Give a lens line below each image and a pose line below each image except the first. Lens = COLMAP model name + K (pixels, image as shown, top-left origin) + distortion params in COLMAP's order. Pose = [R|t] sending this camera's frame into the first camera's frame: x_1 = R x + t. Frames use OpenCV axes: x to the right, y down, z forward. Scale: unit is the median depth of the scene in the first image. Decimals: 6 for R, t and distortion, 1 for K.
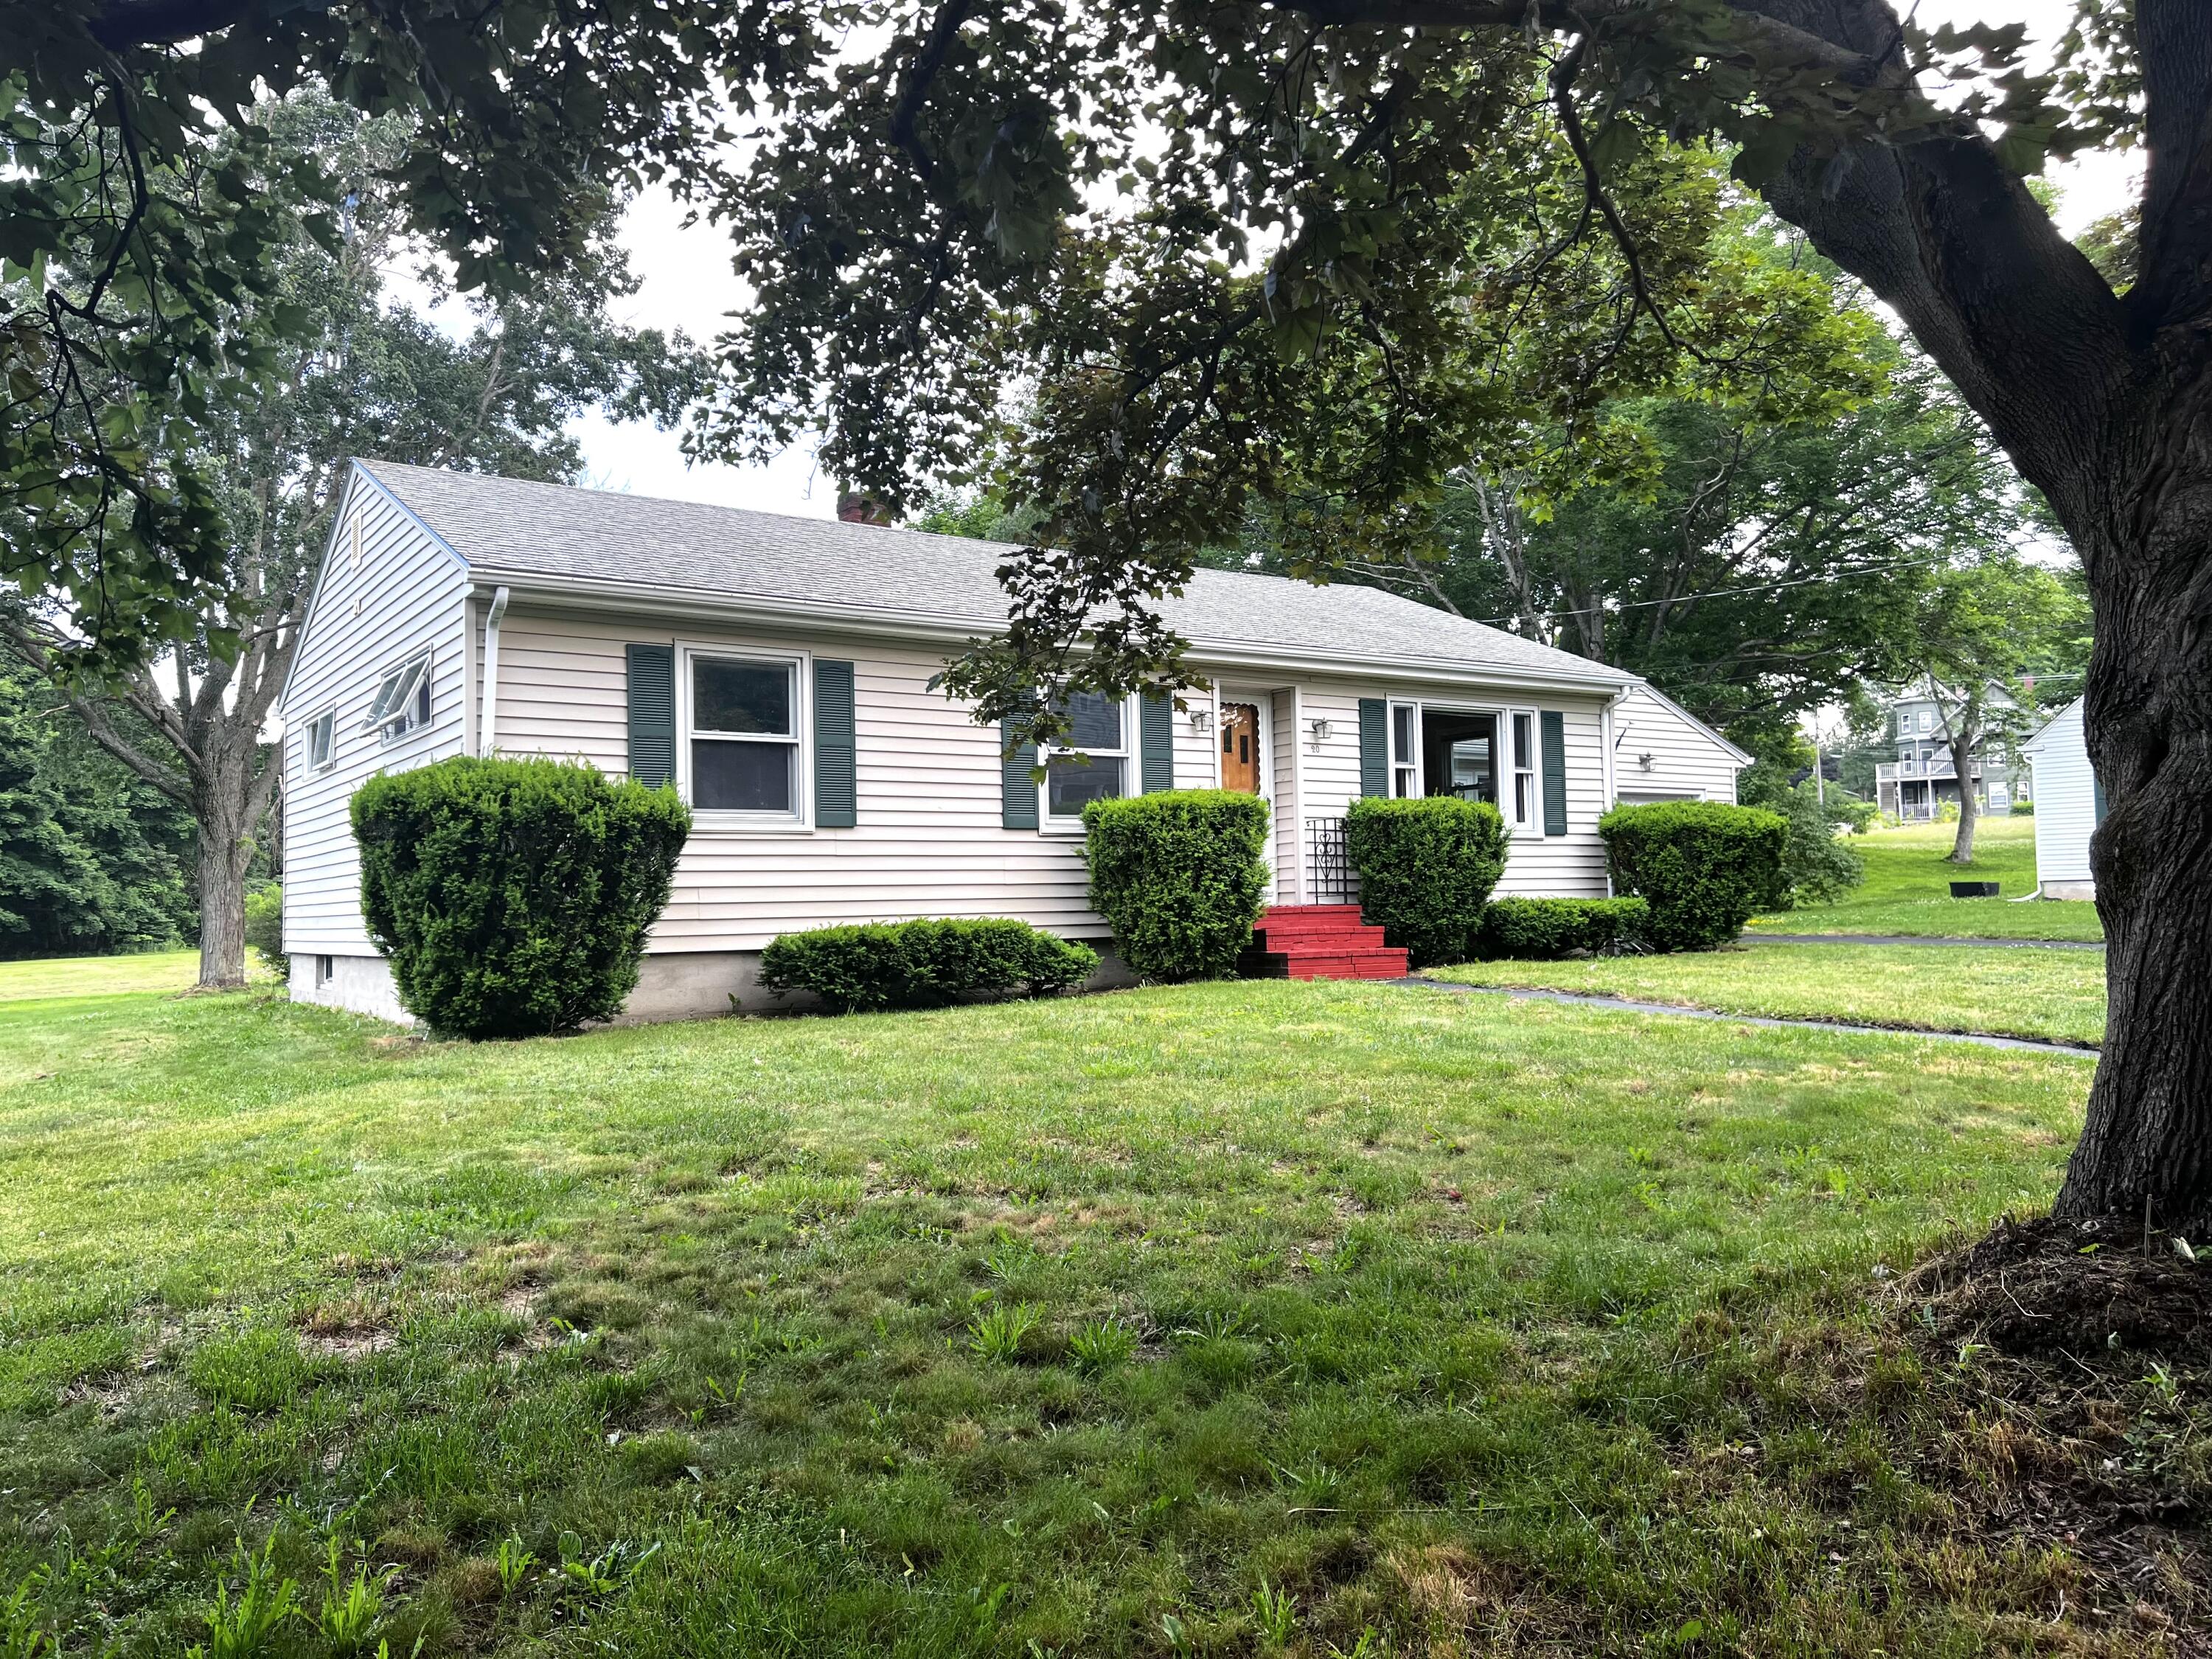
lens RADIAL K [[1568.7, 0, 1107.8], [0, 1568.7, 773.7], [0, 0, 1]] dist [-0.004546, -0.008220]
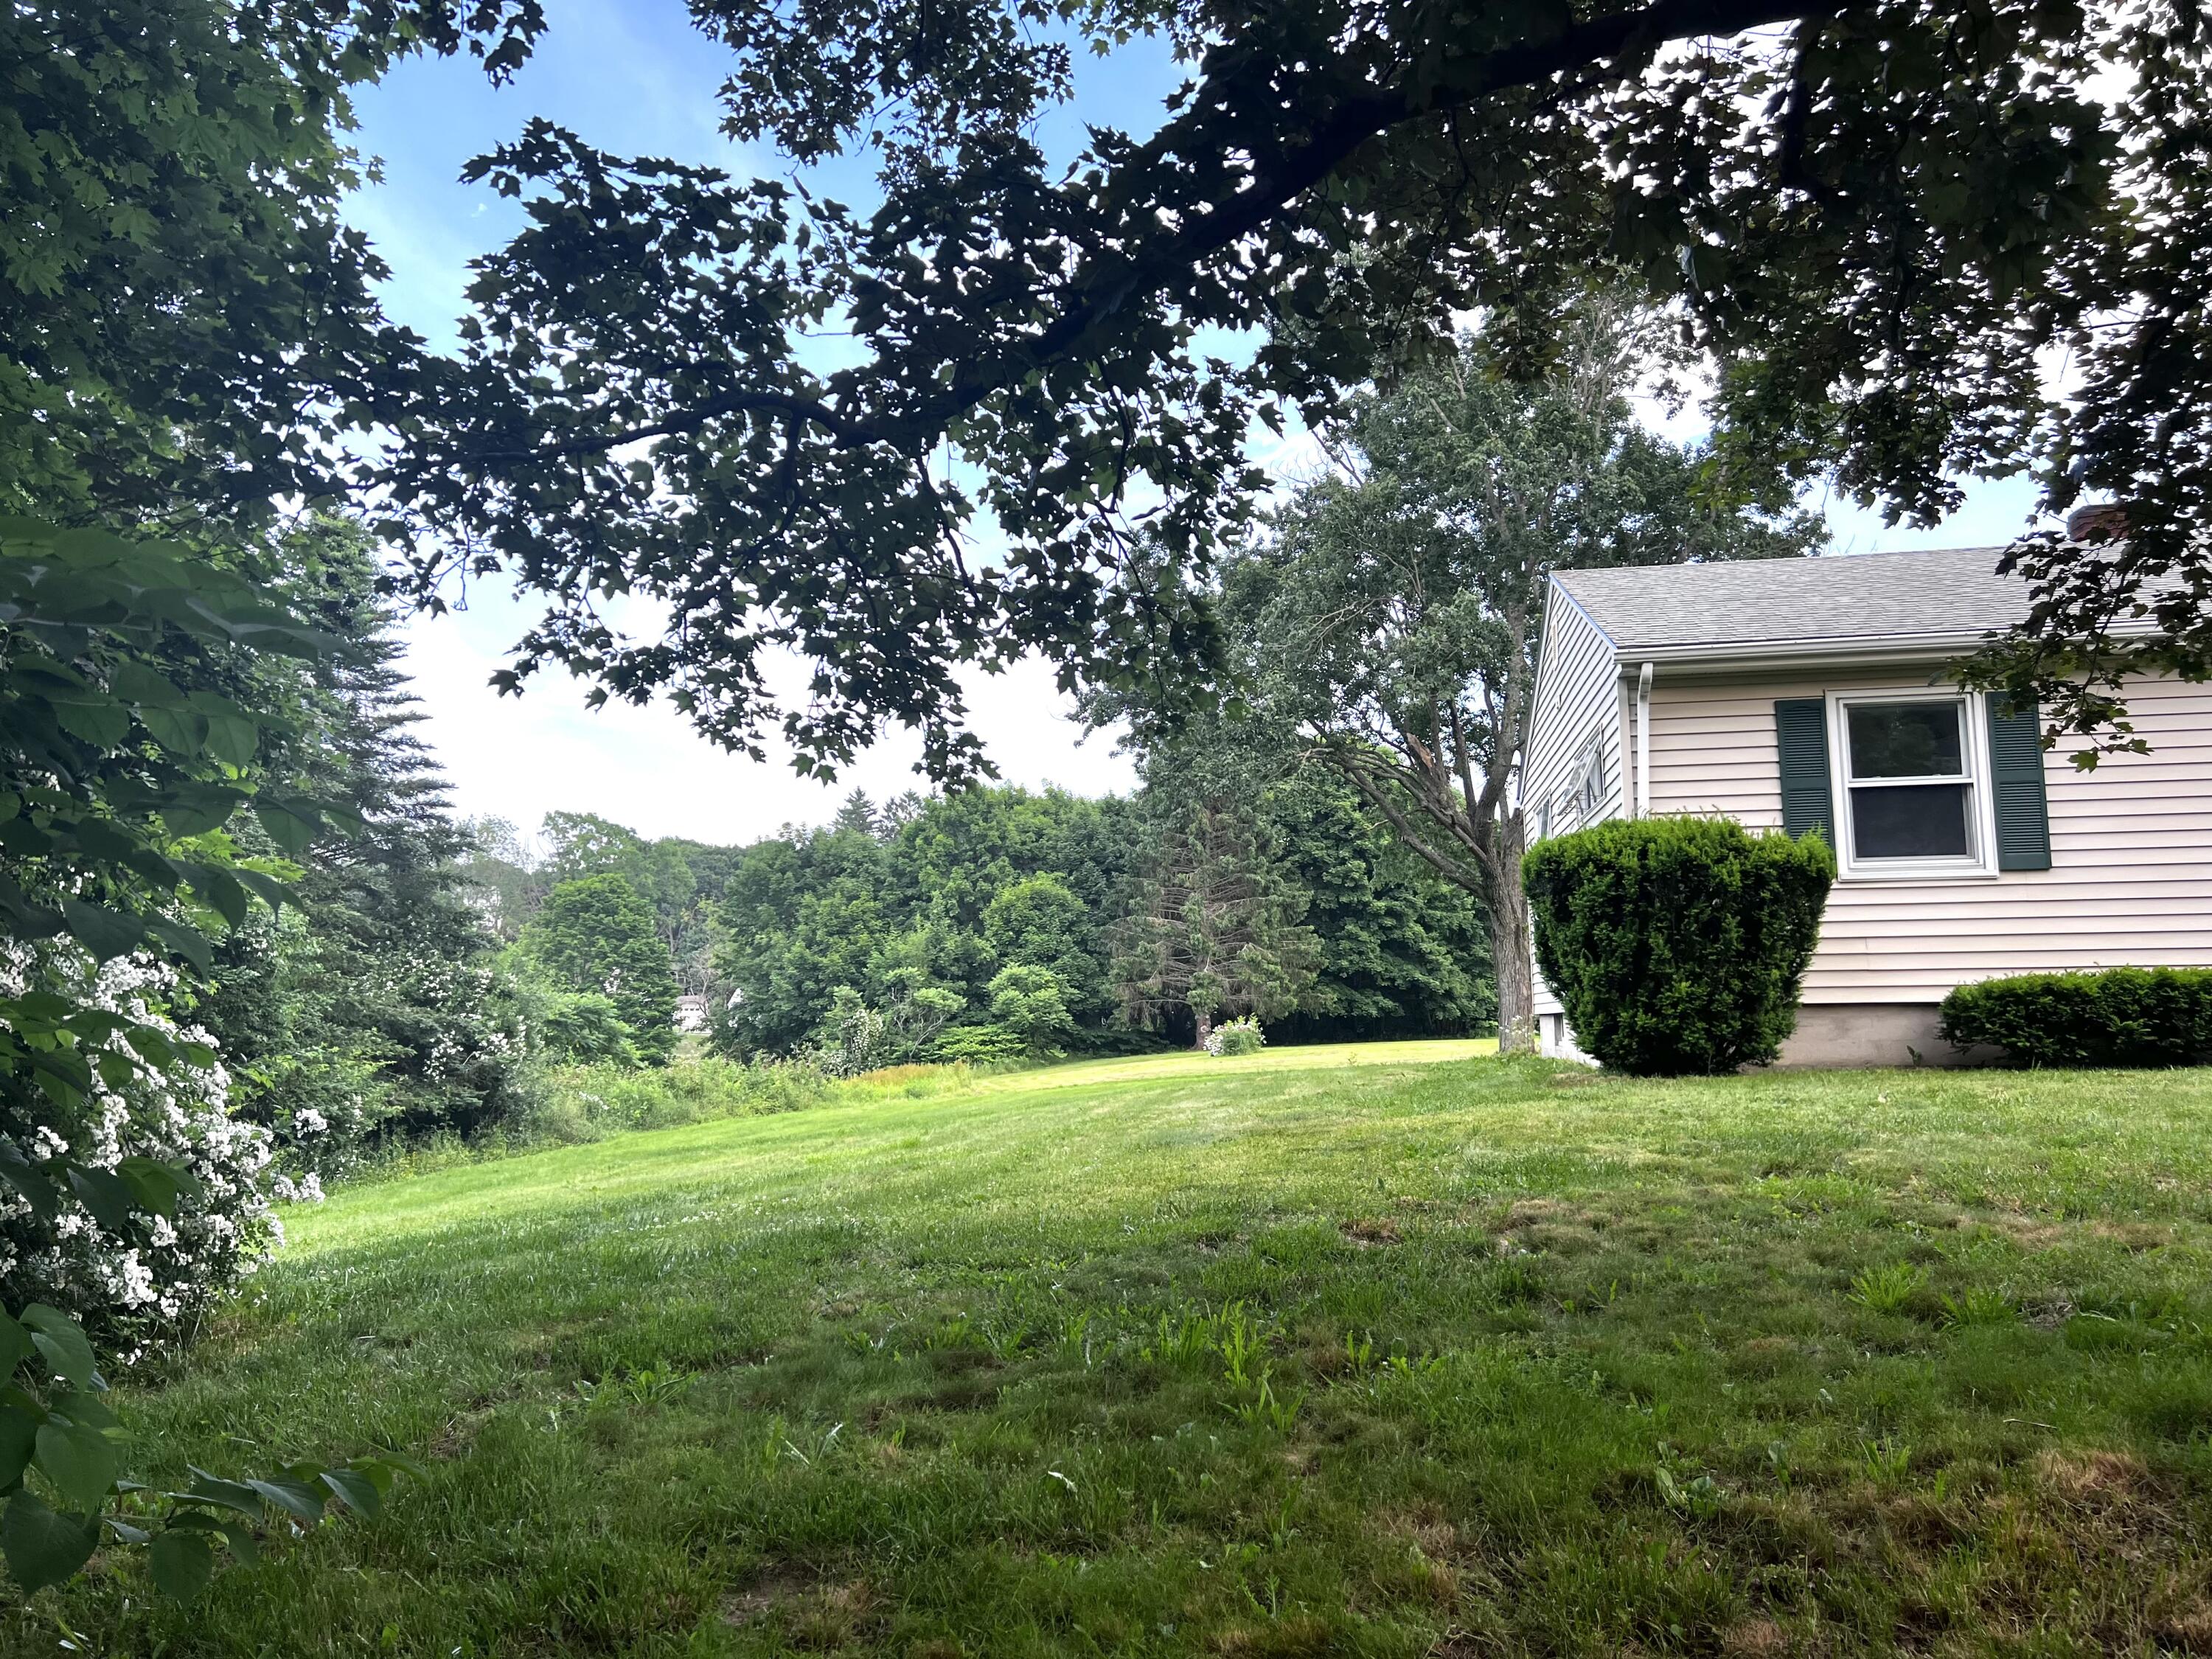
lens RADIAL K [[1568.7, 0, 1107.8], [0, 1568.7, 773.7], [0, 0, 1]] dist [-0.004546, -0.008220]
pose [[0.700940, -0.096890, -0.706609, 0.108874], [0.054576, 0.995111, -0.082312, 0.025461], [0.711129, 0.019132, 0.702801, -0.026245]]
